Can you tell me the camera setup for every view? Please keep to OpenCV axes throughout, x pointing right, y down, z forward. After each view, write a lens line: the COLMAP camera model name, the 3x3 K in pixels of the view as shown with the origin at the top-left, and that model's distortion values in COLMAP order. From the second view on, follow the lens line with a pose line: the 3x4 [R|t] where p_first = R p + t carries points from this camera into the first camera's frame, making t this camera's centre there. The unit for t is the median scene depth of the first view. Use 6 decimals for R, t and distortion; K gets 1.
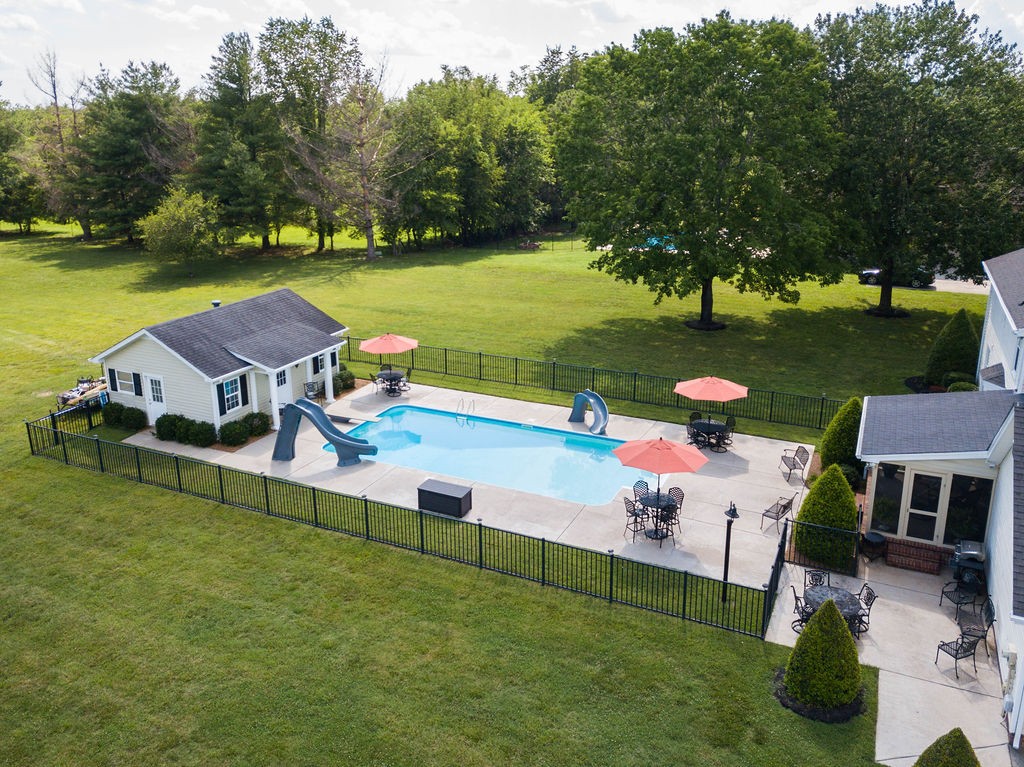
lens RADIAL K [[797.0, 0, 512.0], [0, 797.0, 383.5], [0, 0, 1]] dist [0.009240, 0.007001]
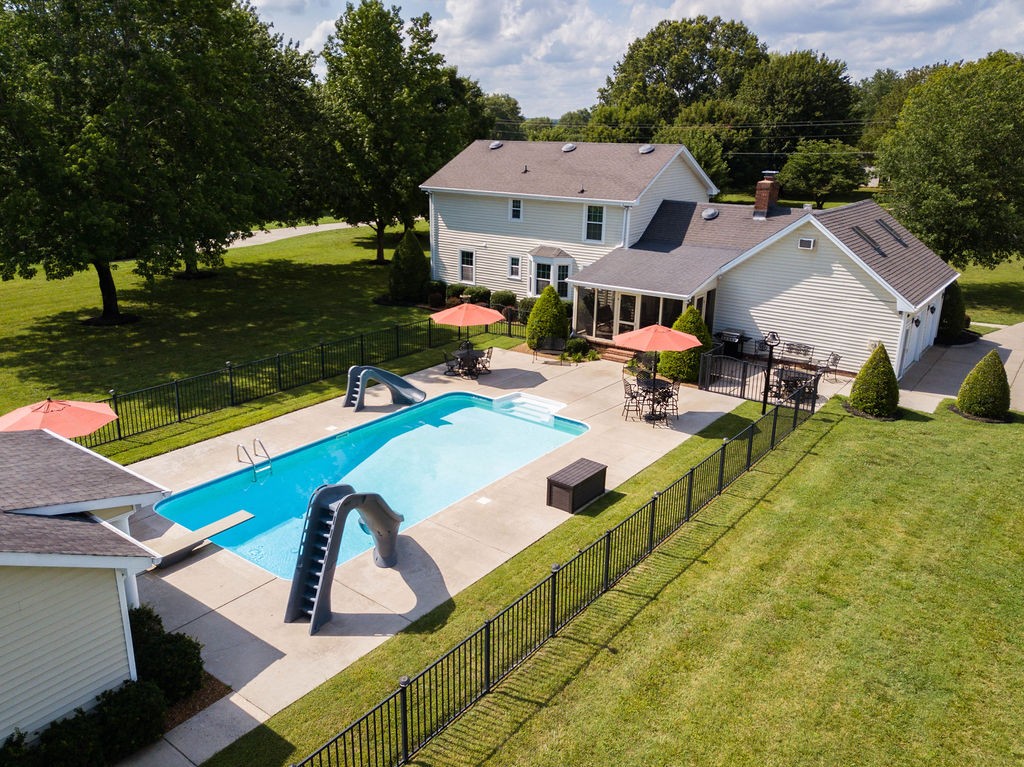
lens RADIAL K [[797.0, 0, 512.0], [0, 797.0, 383.5], [0, 0, 1]] dist [0.009240, 0.007001]
pose [[0.197498, -0.288297, 0.936952, -0.554271], [0.291735, 0.929758, 0.224589, -0.097202], [-0.935888, 0.228986, 0.267731, 0.581079]]
